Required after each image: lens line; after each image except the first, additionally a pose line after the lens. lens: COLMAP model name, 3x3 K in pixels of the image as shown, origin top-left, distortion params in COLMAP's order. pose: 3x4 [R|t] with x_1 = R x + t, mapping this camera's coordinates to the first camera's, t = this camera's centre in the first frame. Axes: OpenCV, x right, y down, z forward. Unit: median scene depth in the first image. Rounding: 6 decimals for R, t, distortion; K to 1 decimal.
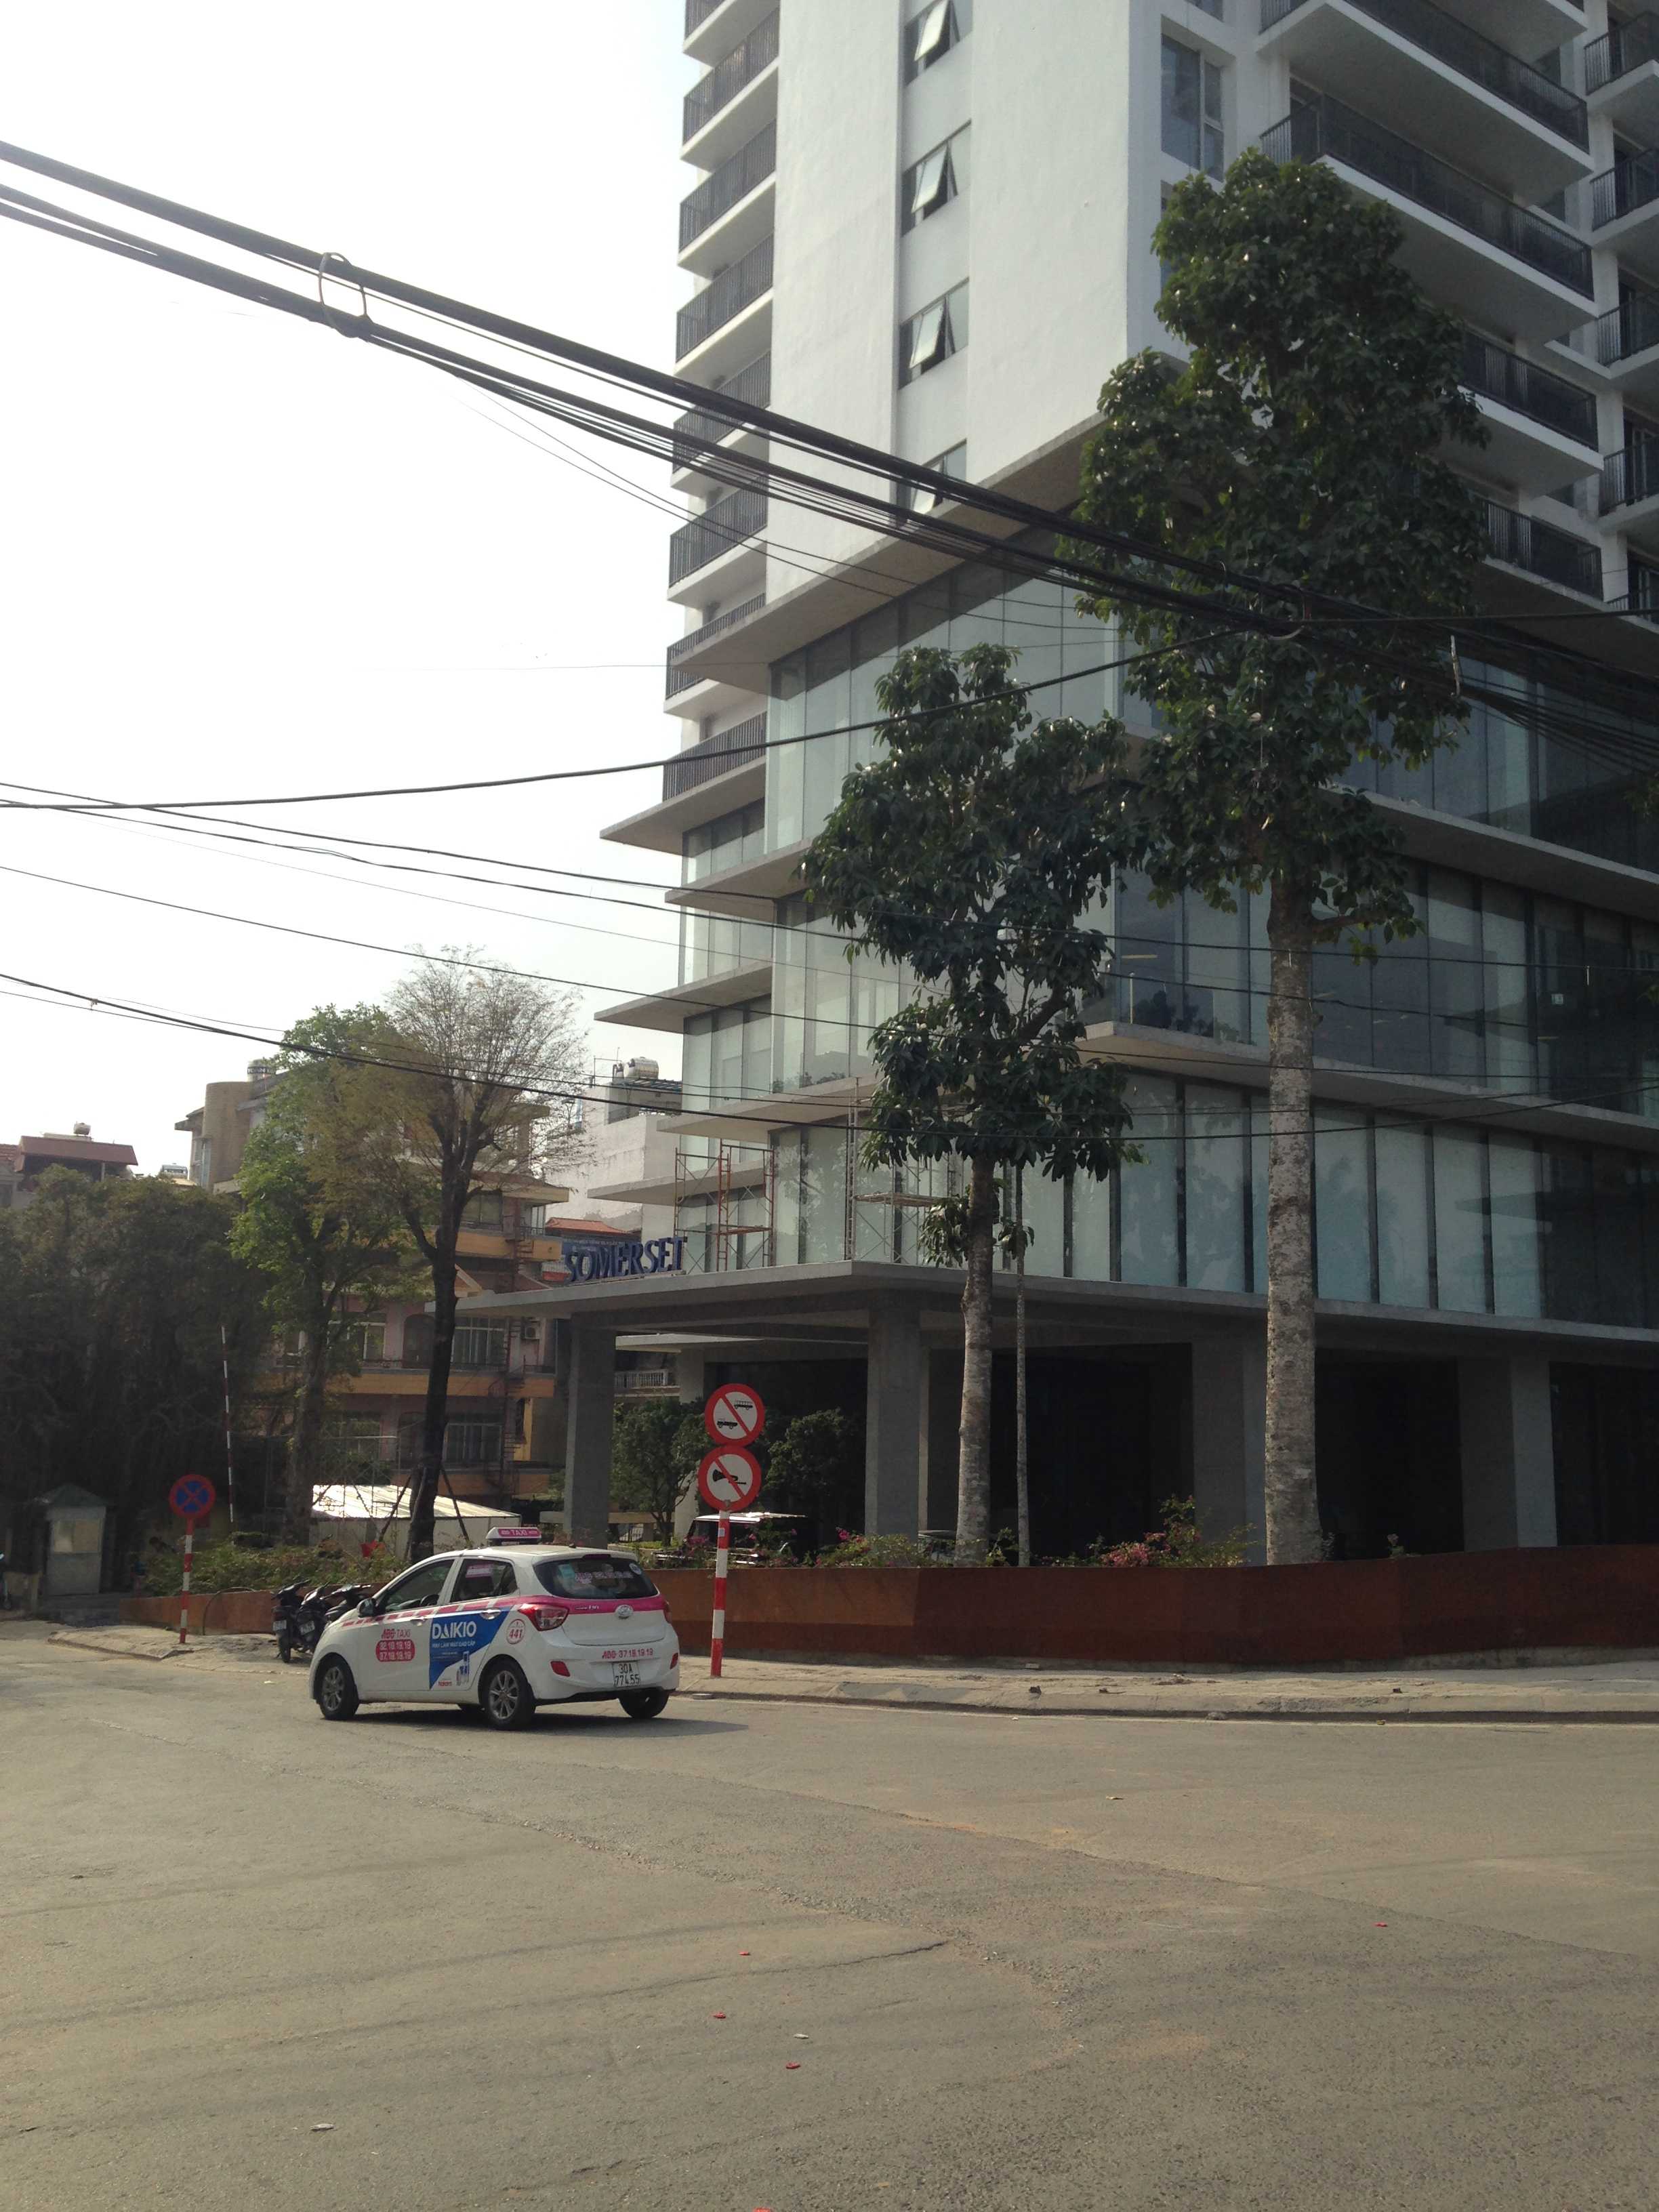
lens RADIAL K [[2035.2, 0, 829.5], [0, 2035.2, 1106.0], [0, 0, 1]] dist [0.122463, -0.147998]
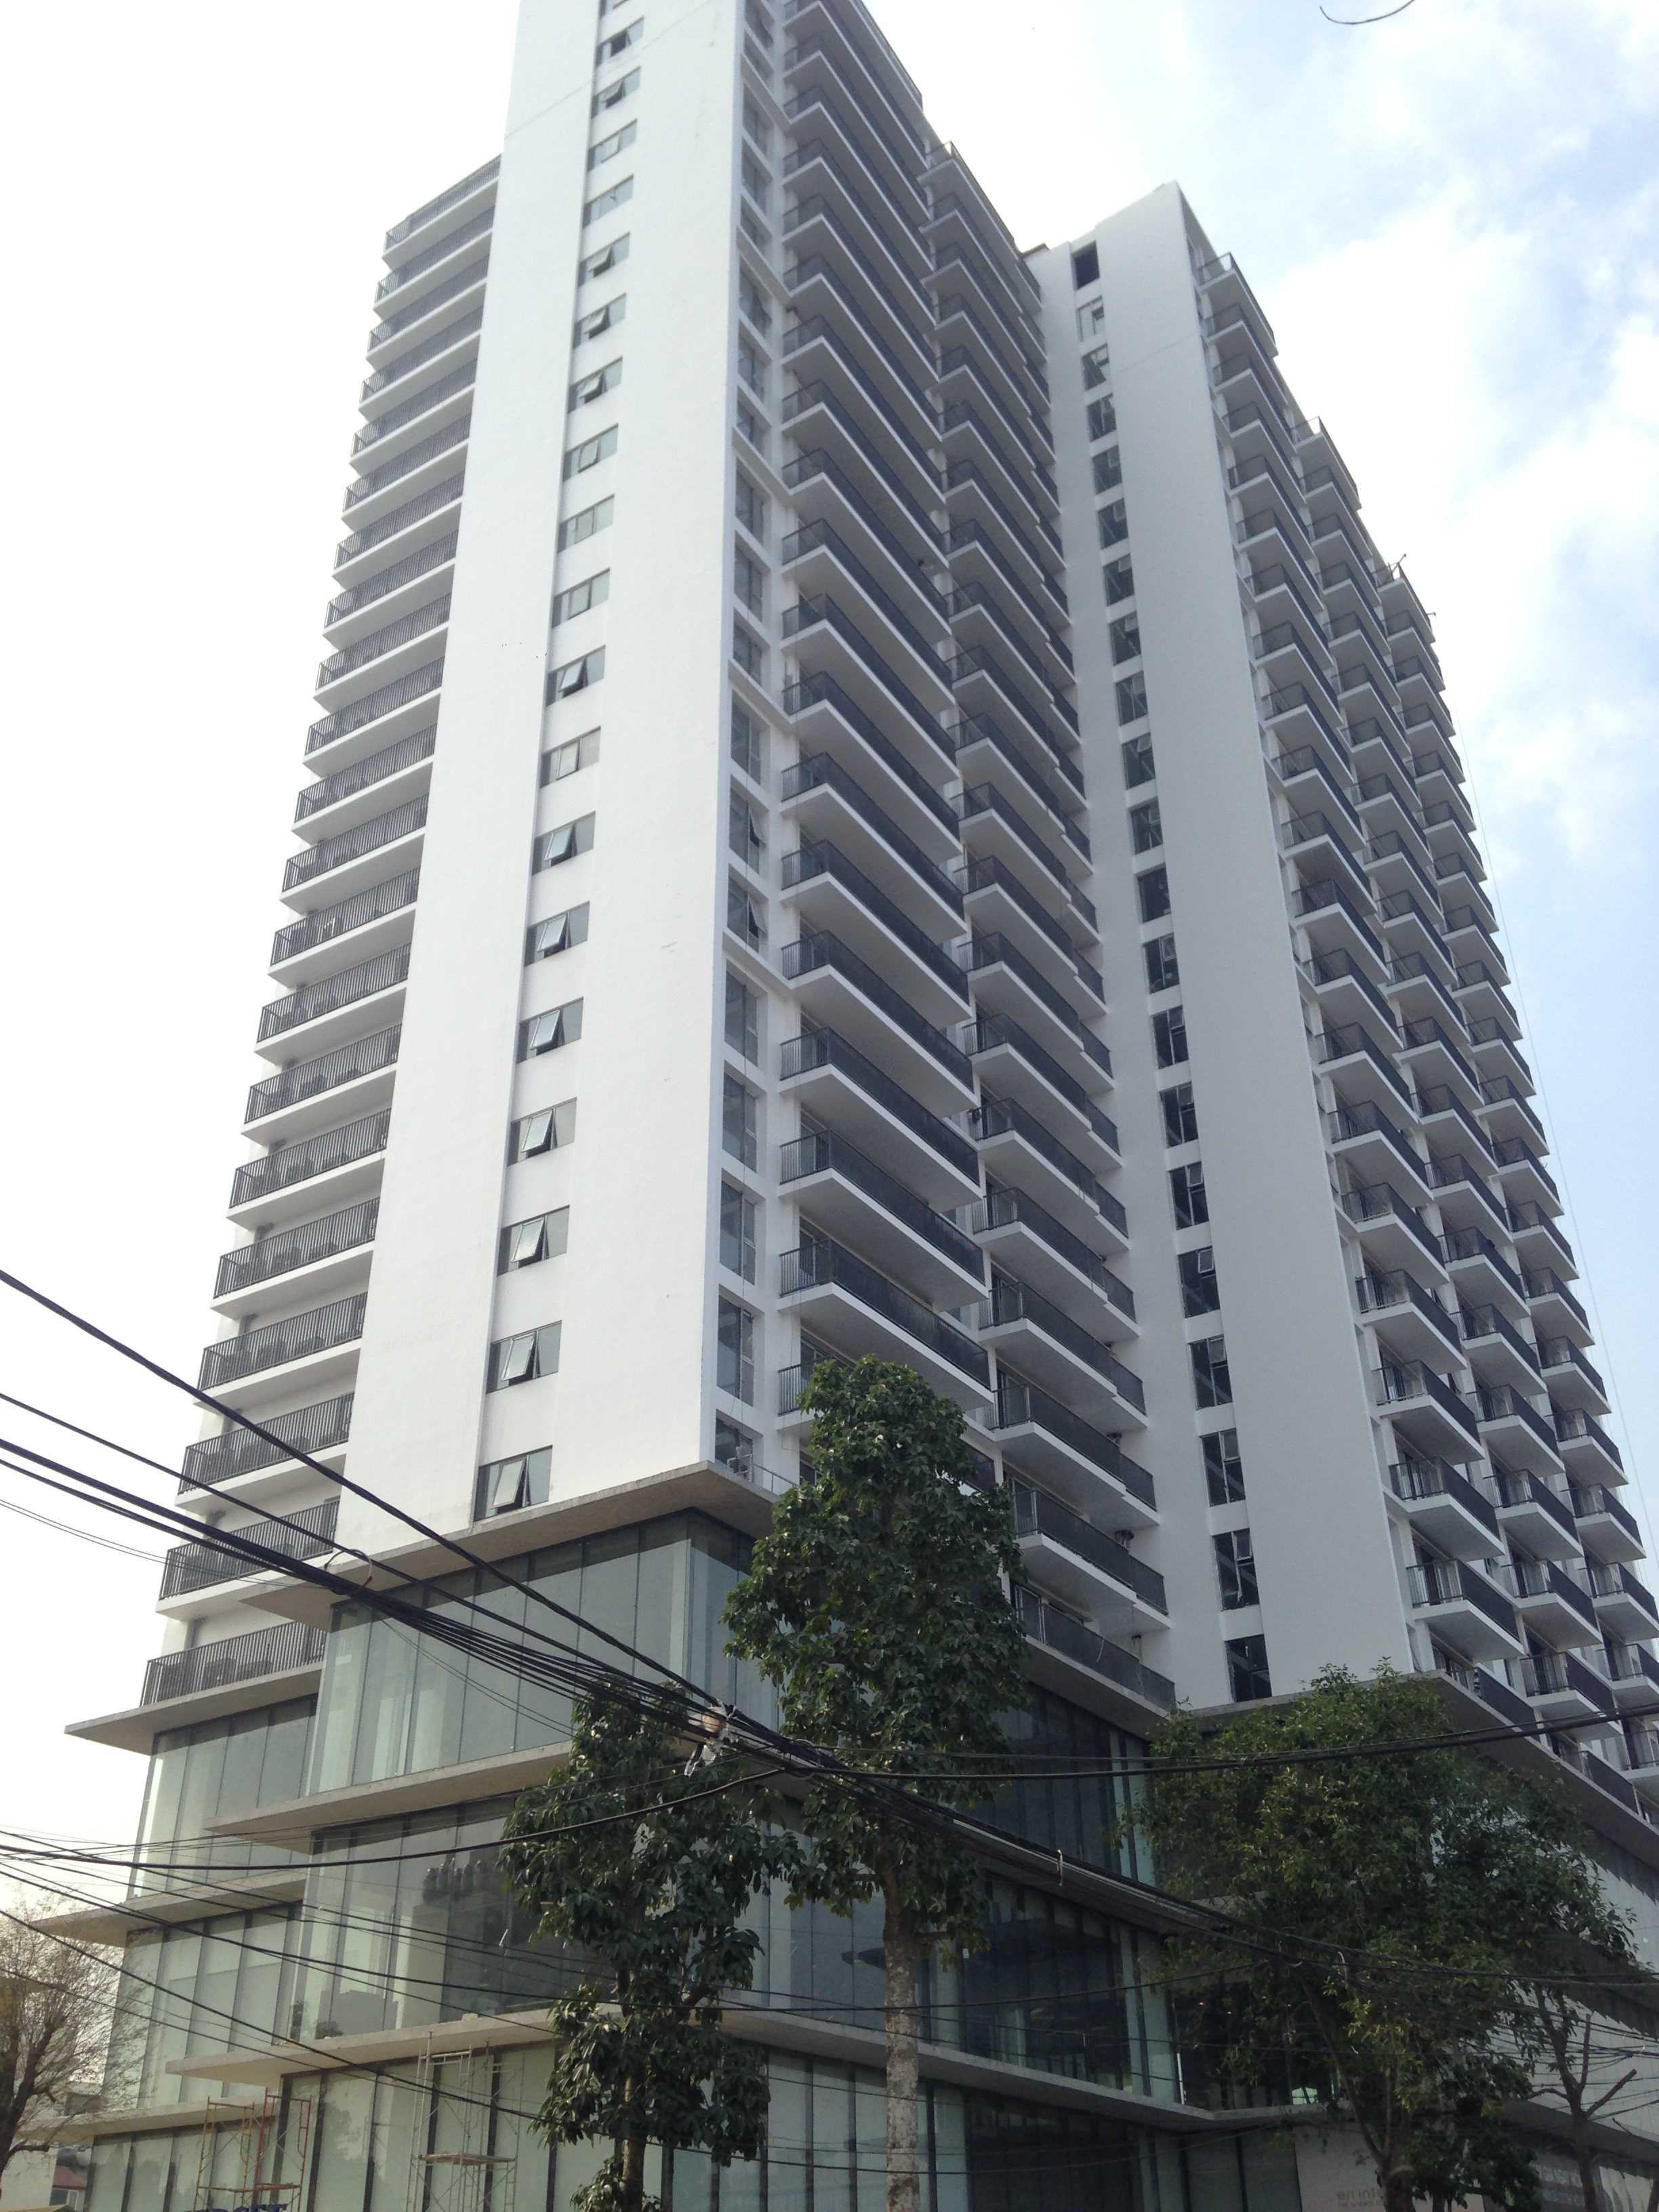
lens RADIAL K [[2035.2, 0, 829.5], [0, 2035.2, 1106.0], [0, 0, 1]] dist [0.122463, -0.147998]
pose [[0.933829, 0.167025, 0.316331, -0.200809], [-0.030401, 0.918157, -0.395049, -0.032498], [-0.356425, 0.359291, 0.862480, -0.192867]]
